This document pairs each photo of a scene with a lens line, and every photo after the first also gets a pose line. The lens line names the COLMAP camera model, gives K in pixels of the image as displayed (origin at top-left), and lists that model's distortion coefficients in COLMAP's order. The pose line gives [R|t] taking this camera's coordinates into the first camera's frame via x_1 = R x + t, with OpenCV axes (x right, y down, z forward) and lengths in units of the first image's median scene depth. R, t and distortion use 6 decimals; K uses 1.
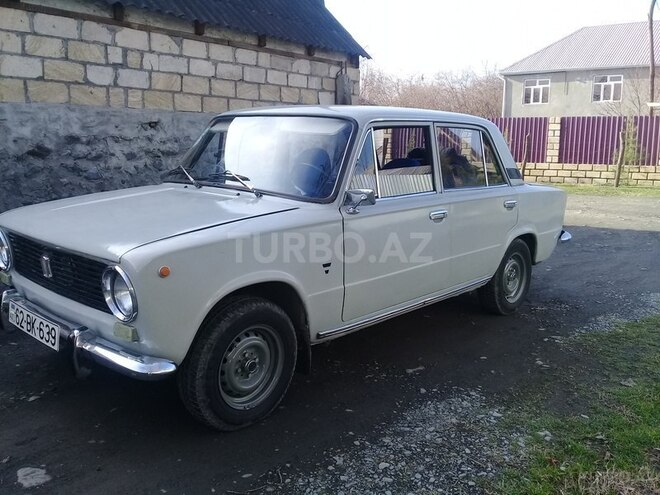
lens RADIAL K [[597.9, 0, 329.0], [0, 597.9, 248.9], [0, 0, 1]] dist [0.047865, -0.066578]
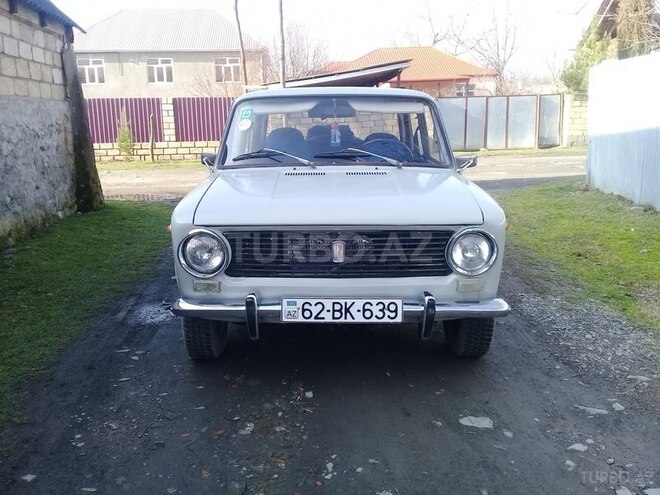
lens RADIAL K [[597.9, 0, 330.8], [0, 597.9, 247.5], [0, 0, 1]] dist [0.047865, -0.066578]
pose [[0.730876, -0.168156, 0.661471, -0.152600], [0.149215, 0.985097, 0.085556, -0.008496], [-0.665999, 0.036171, 0.745075, 0.037113]]
